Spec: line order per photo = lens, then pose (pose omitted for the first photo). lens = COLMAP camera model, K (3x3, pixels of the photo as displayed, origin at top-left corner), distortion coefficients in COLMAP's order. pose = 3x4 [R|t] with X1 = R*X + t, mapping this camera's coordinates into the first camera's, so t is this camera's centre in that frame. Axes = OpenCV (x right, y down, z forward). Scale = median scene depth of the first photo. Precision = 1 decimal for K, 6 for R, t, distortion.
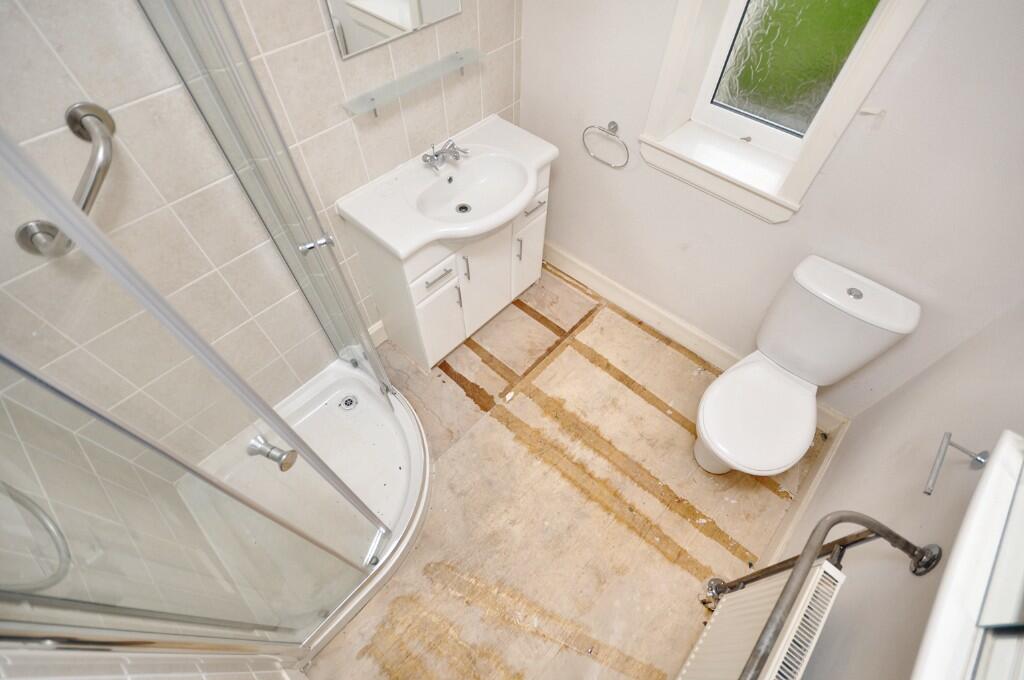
lens RADIAL K [[447.4, 0, 512.4], [0, 447.4, 339.8], [0, 0, 1]] dist [0.000537, -0.002174]
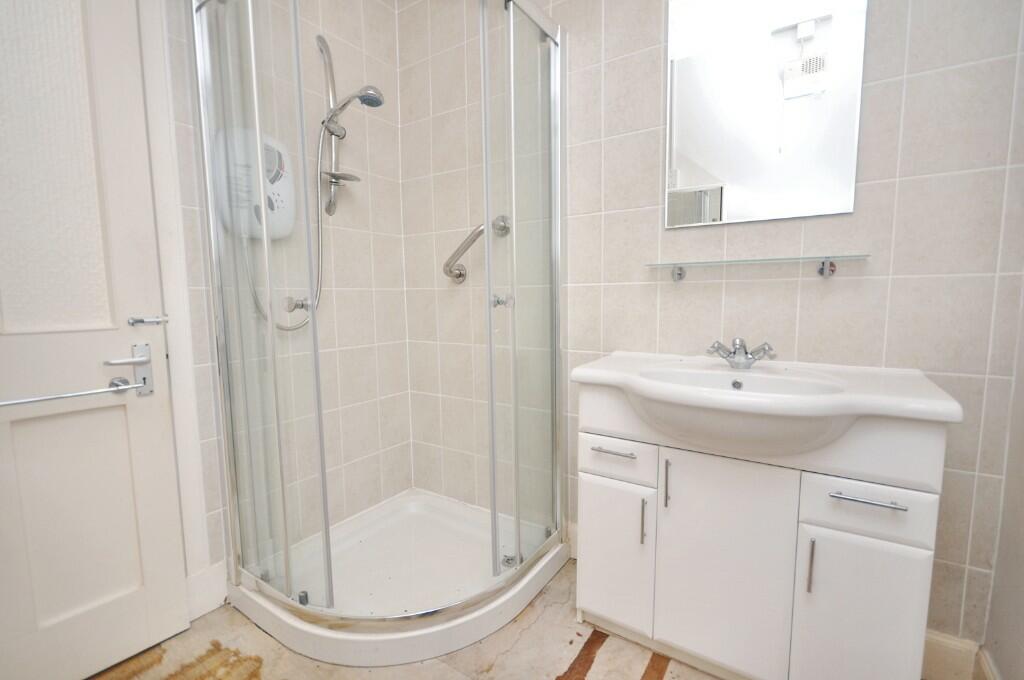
lens RADIAL K [[447.4, 0, 512.4], [0, 447.4, 343.4], [0, 0, 1]] dist [0.000537, -0.002174]
pose [[0.165221, 0.087451, -0.982372, 0.451298], [-0.802474, 0.590976, -0.082356, -0.040396], [0.573356, 0.801935, 0.167819, 0.551348]]
